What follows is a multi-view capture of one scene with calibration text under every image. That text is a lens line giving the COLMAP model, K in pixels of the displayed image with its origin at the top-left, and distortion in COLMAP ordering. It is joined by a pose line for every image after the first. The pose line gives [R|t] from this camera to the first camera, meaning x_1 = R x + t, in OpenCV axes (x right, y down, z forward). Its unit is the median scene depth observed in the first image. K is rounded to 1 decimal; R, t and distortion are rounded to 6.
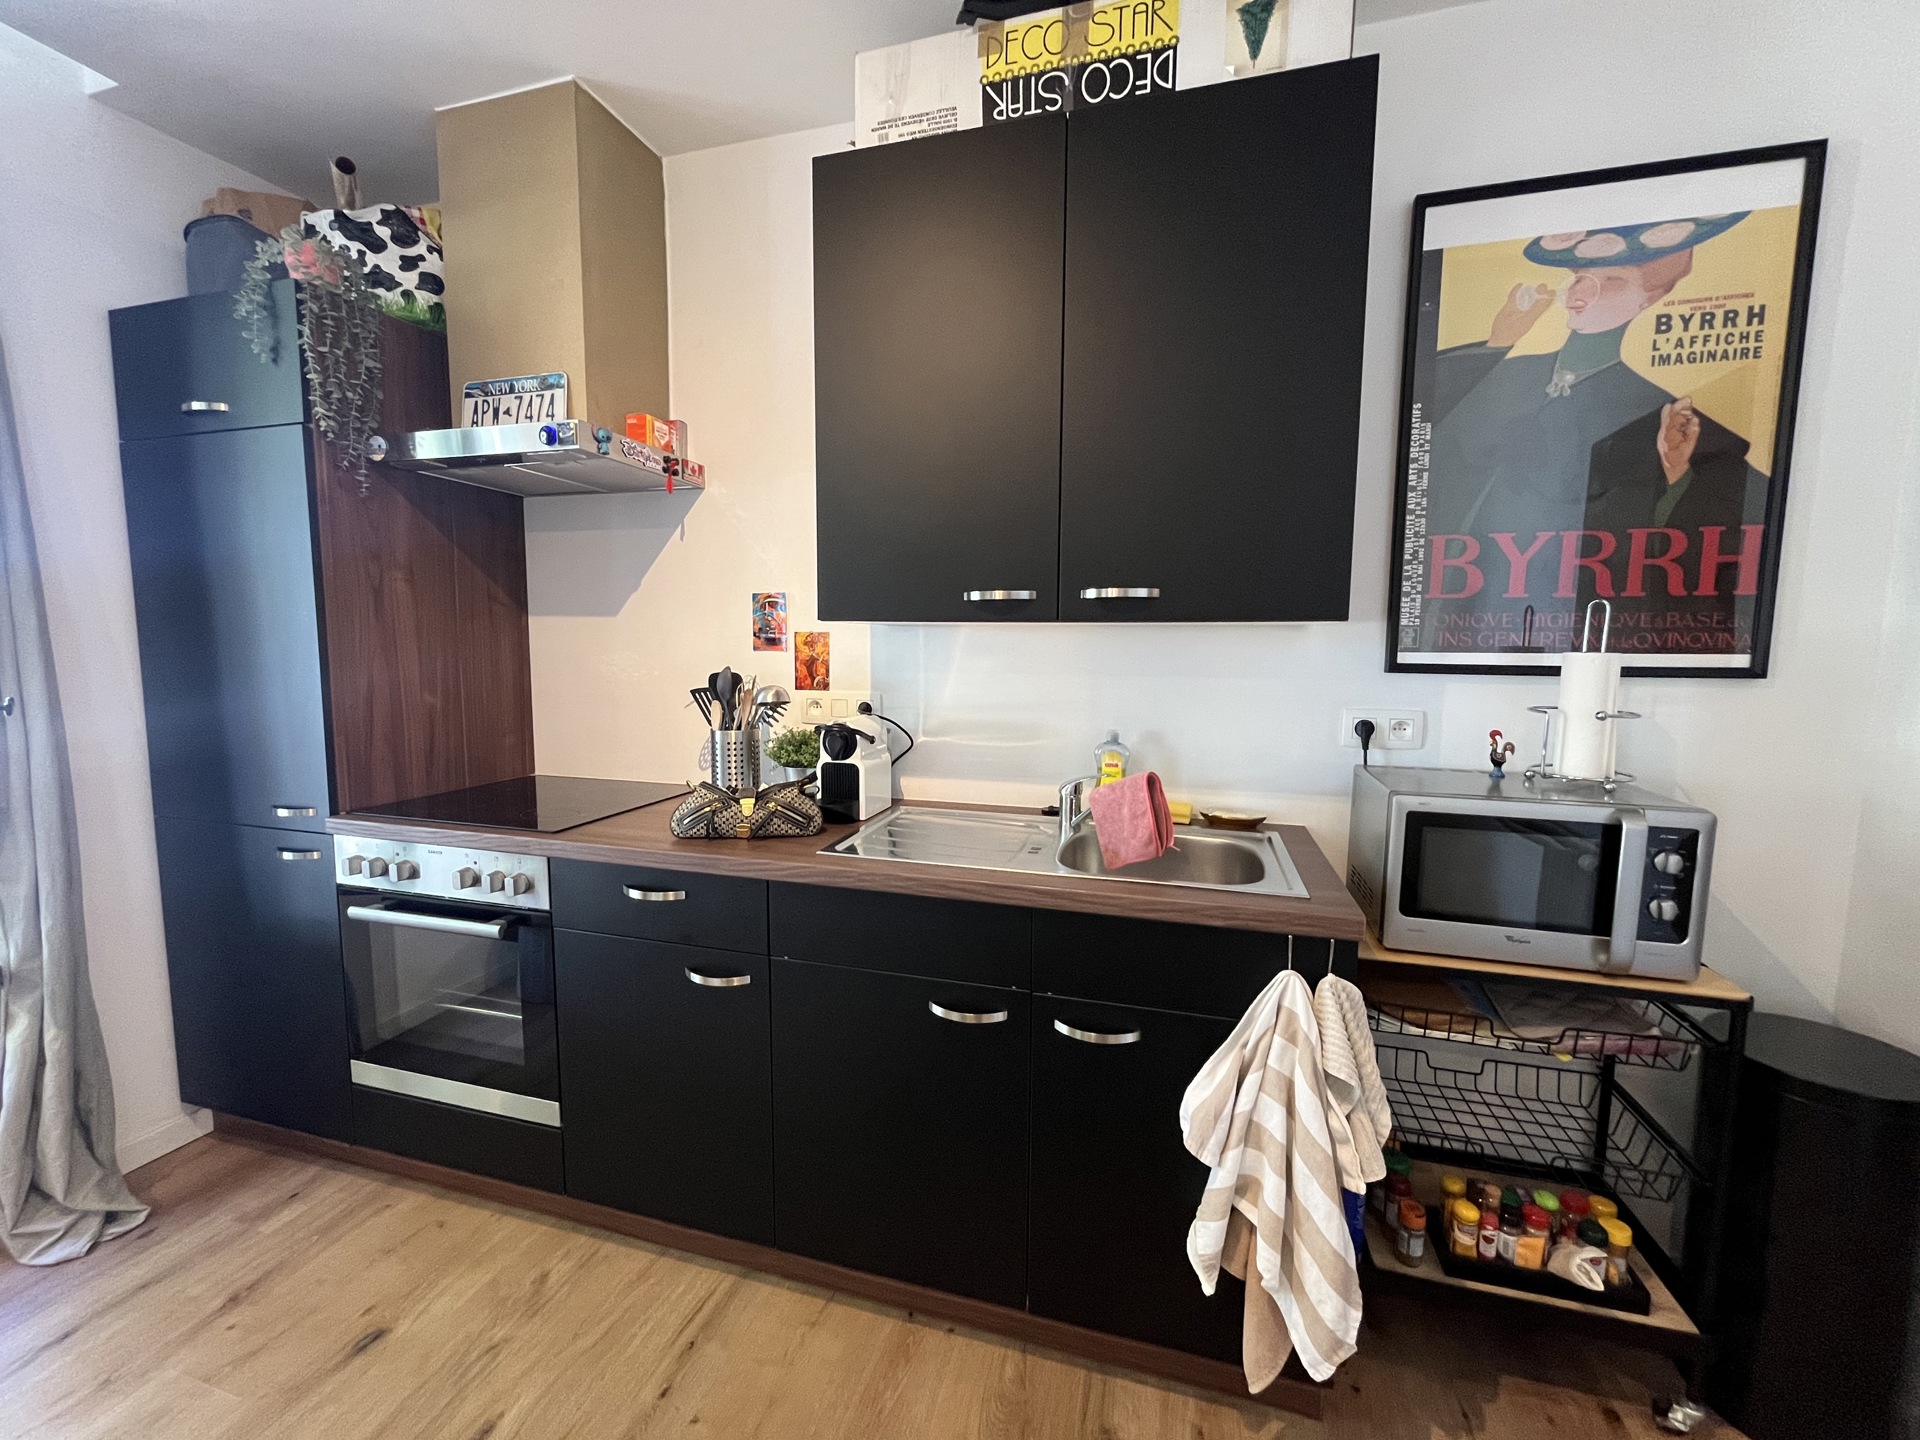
lens RADIAL K [[769.5, 0, 955.1], [0, 769.5, 718.1], [0, 0, 1]] dist [-0.001672, -0.000329]
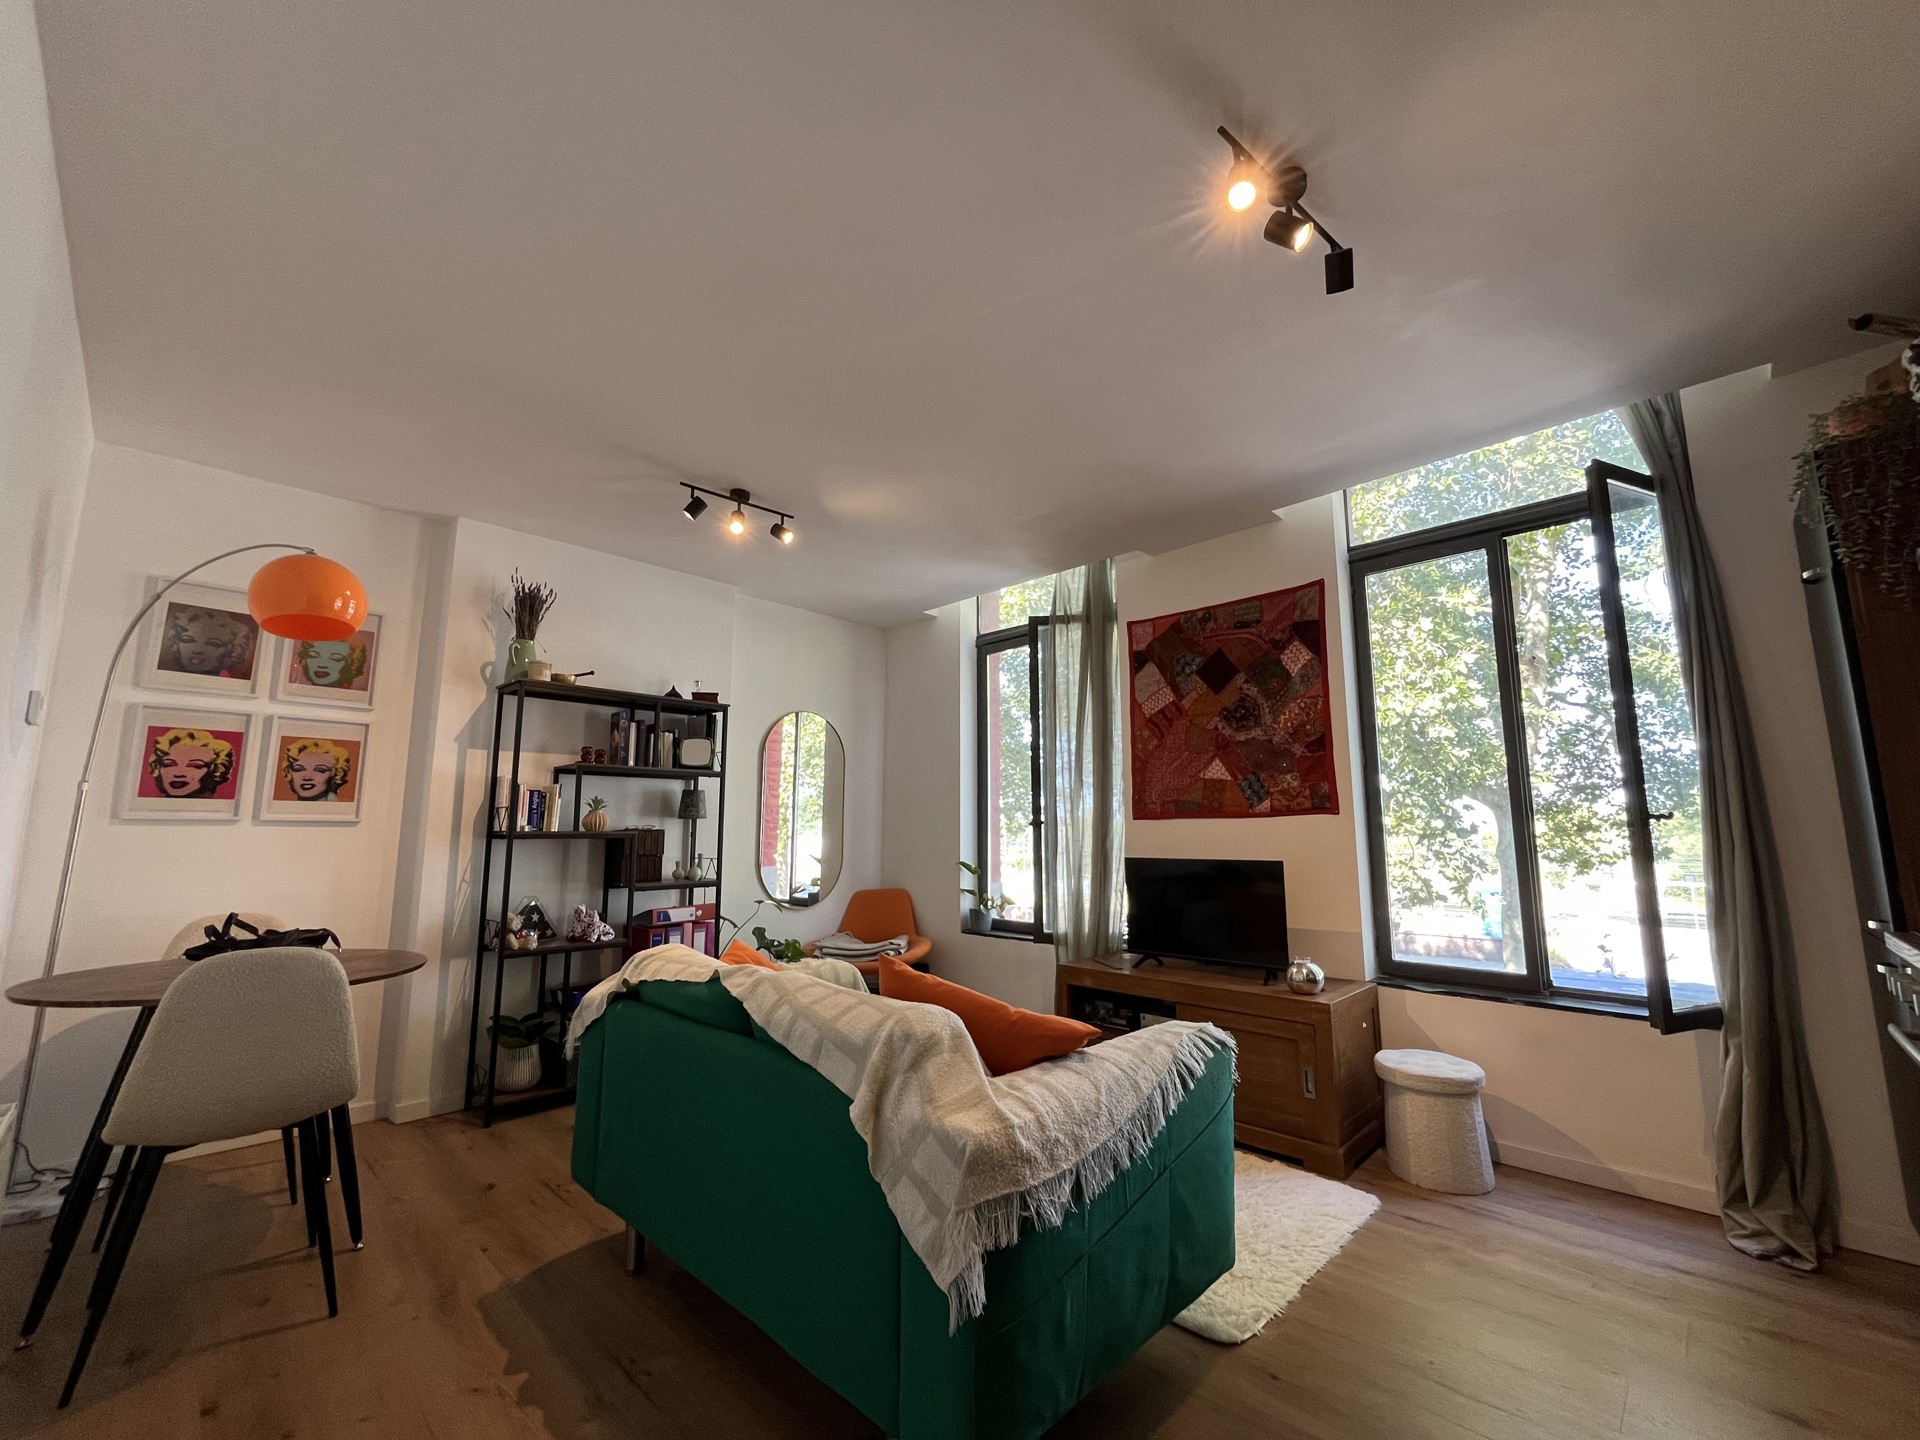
lens RADIAL K [[776.4, 0, 960.0], [0, 776.4, 720.0], [0, 0, 1]] dist [-0.000722, 0.000467]
pose [[-0.463602, -0.137963, -0.875237, 0.784079], [-0.088411, 0.990076, -0.109235, 0.083481], [0.881622, 0.026739, -0.471199, 0.457827]]
